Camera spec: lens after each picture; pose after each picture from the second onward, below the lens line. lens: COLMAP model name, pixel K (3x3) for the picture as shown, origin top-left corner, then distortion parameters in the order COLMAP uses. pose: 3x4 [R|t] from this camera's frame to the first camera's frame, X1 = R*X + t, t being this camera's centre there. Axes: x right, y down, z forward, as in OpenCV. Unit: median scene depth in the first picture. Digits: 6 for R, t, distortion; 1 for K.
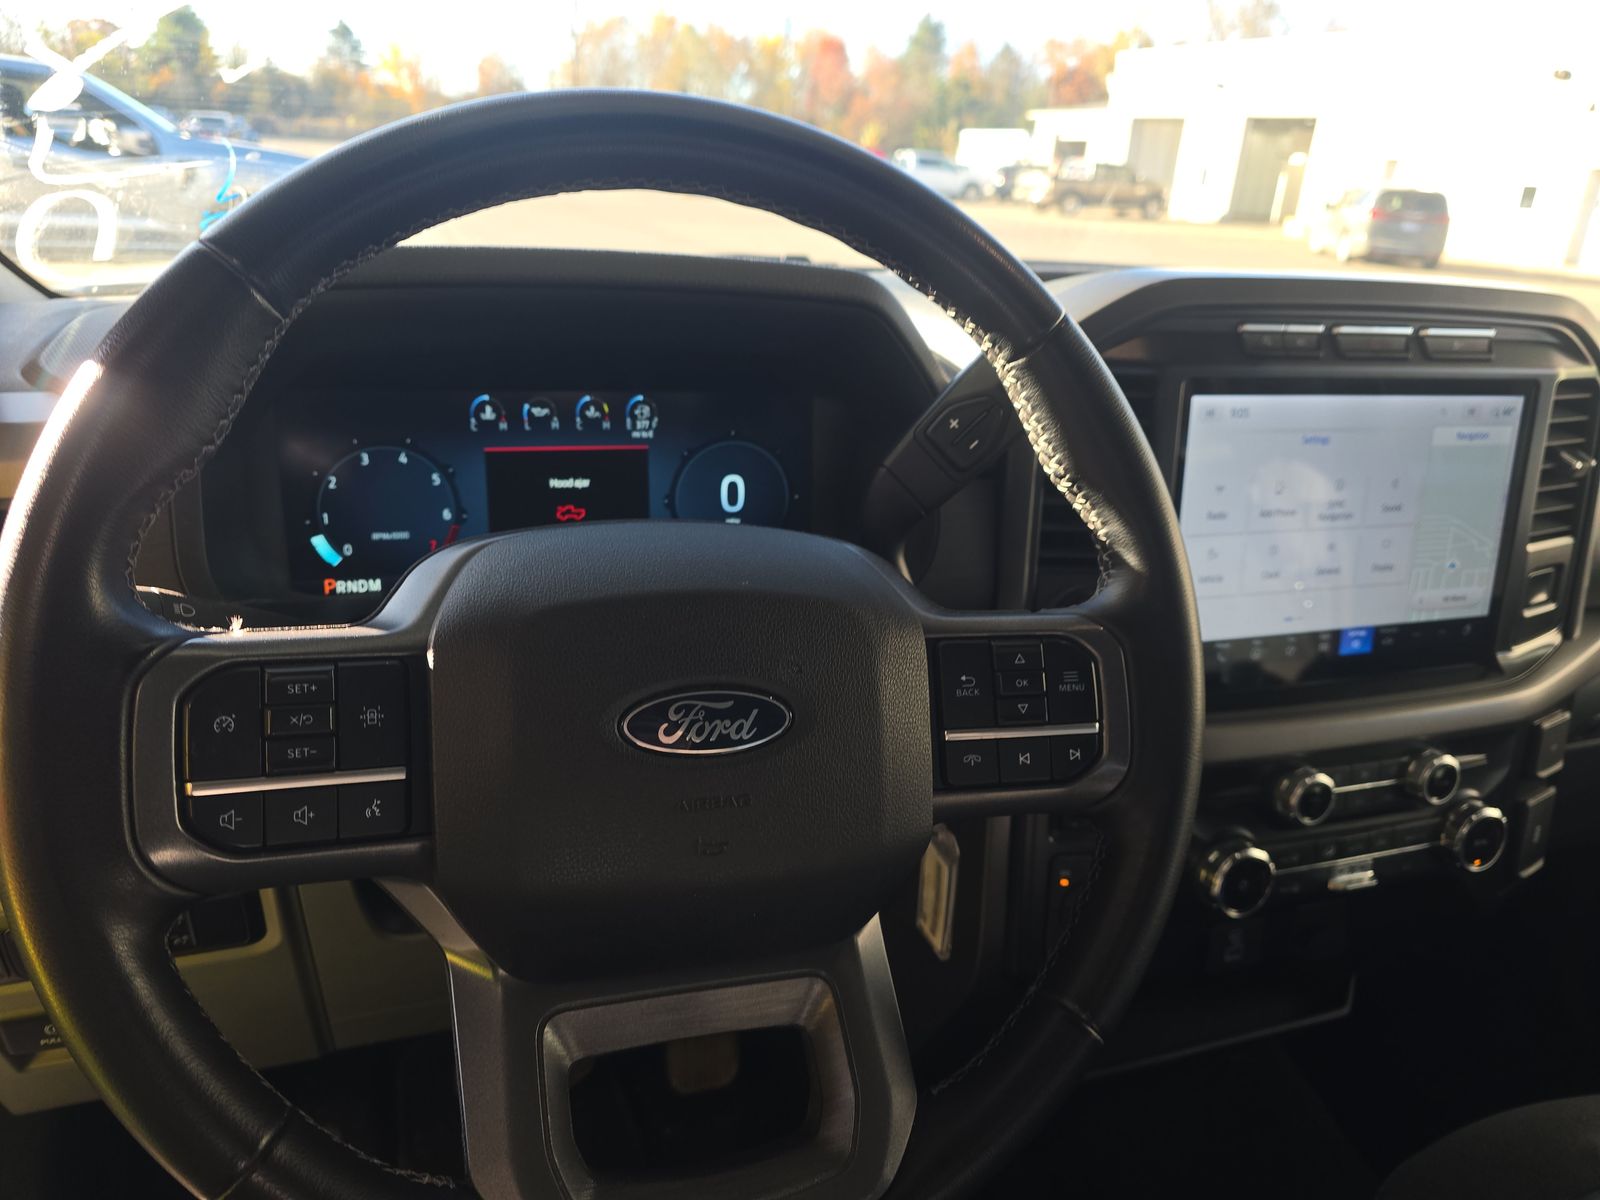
lens RADIAL K [[1069.7, 0, 792.9], [0, 1069.7, 611.6], [0, 0, 1]] dist [0.049195, -0.047530]
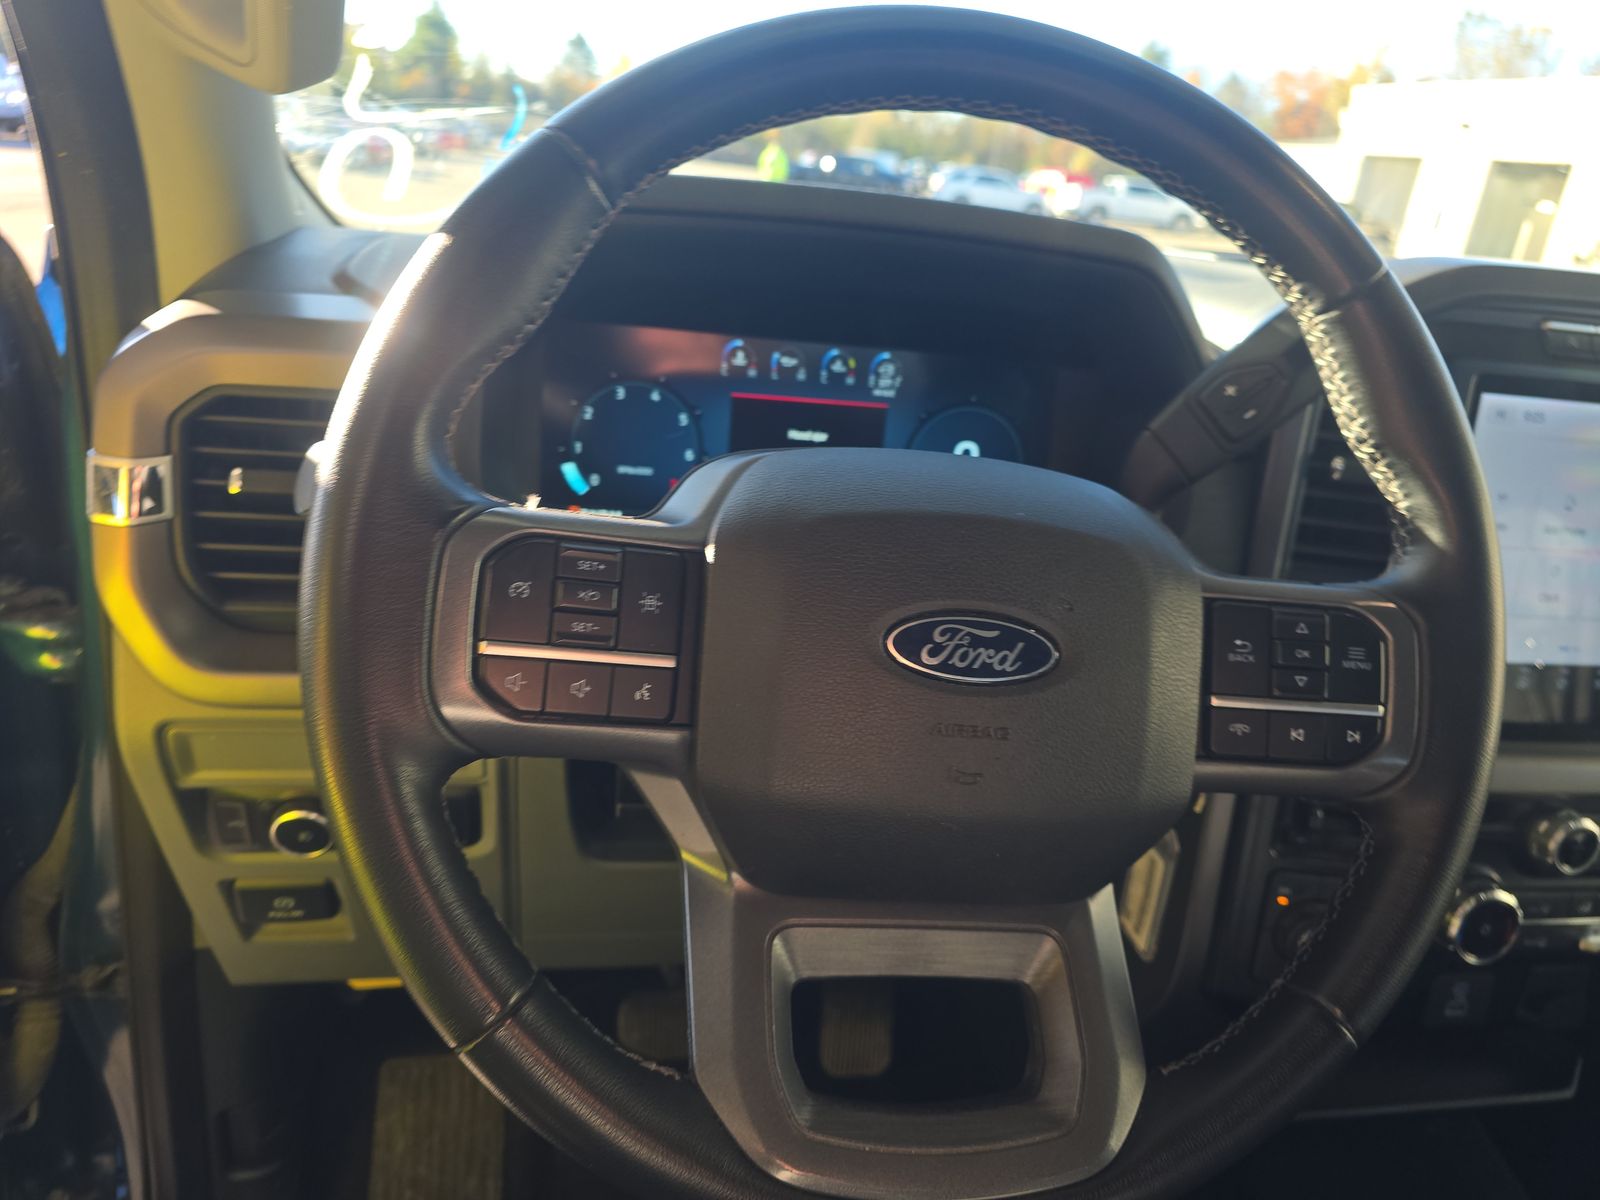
lens RADIAL K [[1069.7, 0, 815.2], [0, 1069.7, 605.3], [0, 0, 1]] dist [0.049195, -0.047530]
pose [[0.986500, 0.100945, -0.128947, -0.058642], [-0.103360, 0.994570, -0.012158, 0.053242], [0.127020, 0.025322, 0.991577, 0.007753]]
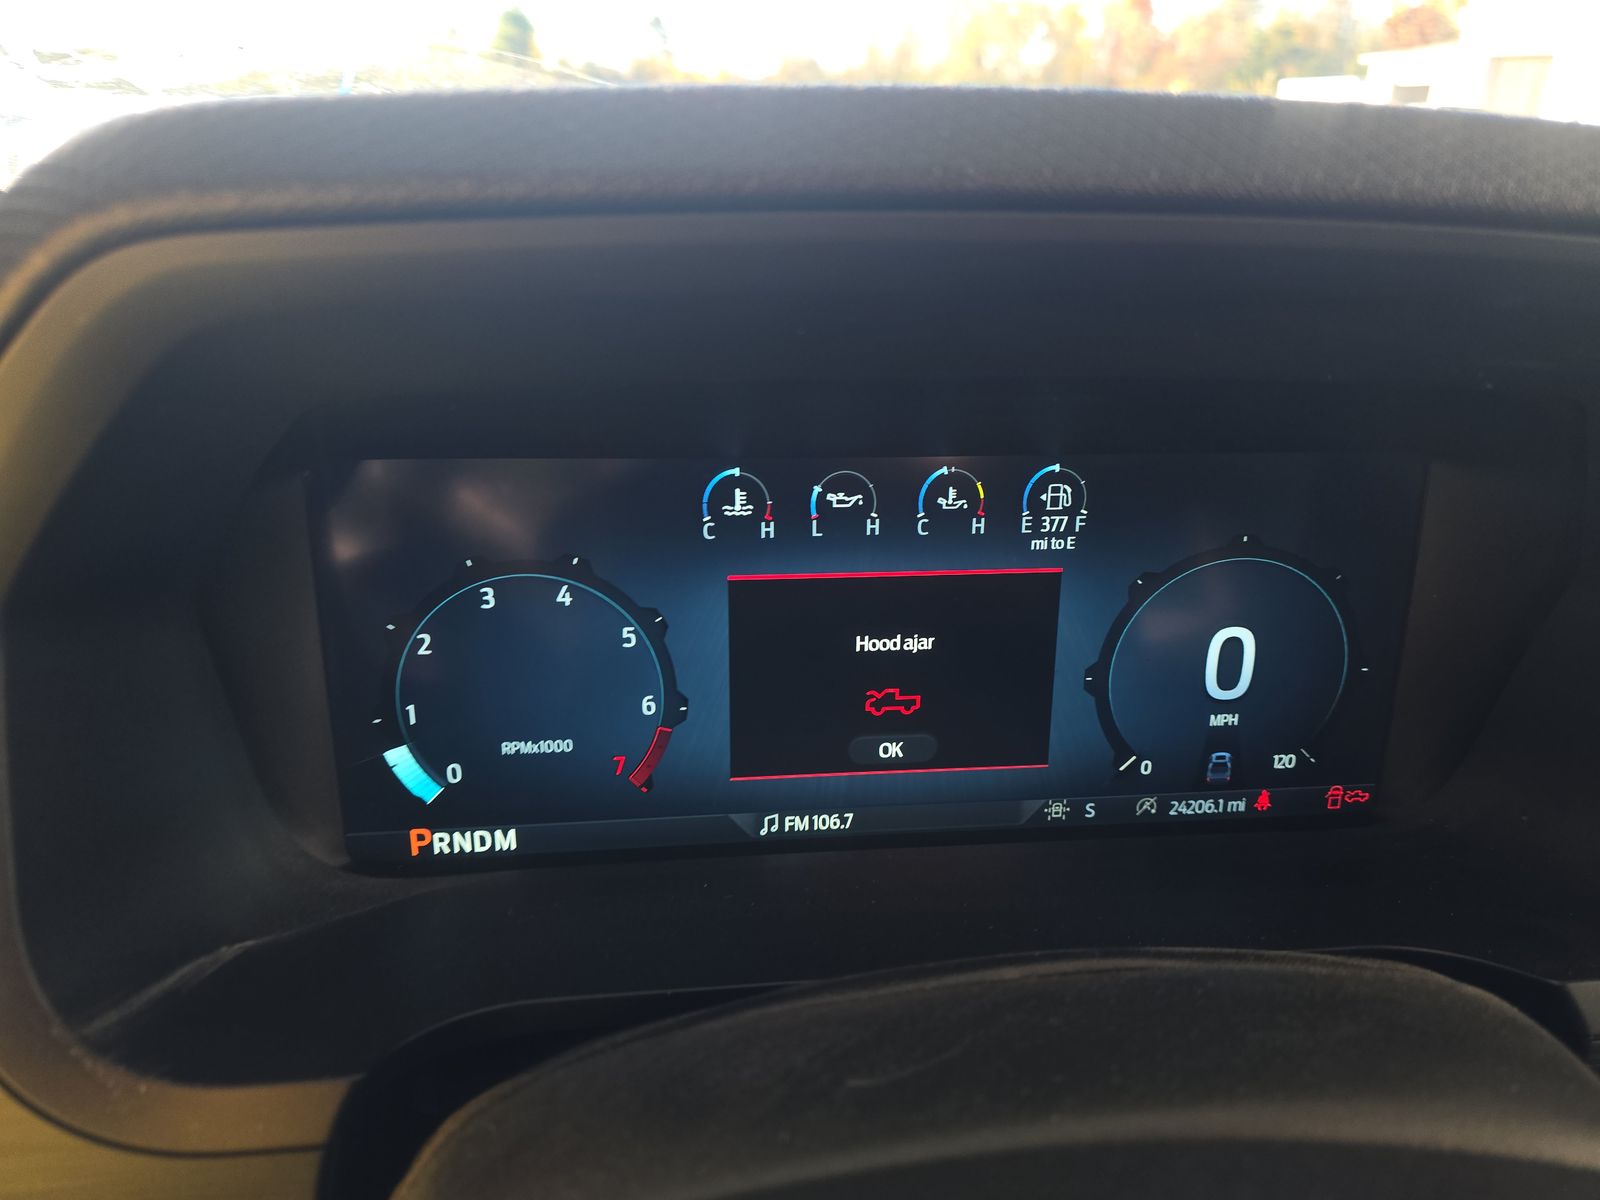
lens RADIAL K [[1069.7, 0, 806.3], [0, 1069.7, 602.2], [0, 0, 1]] dist [0.049195, -0.047530]
pose [[0.971785, 0.052667, -0.229914, -0.144737], [-0.049230, 0.998574, 0.020663, -0.153866], [0.230674, -0.008761, 0.972992, 0.552563]]
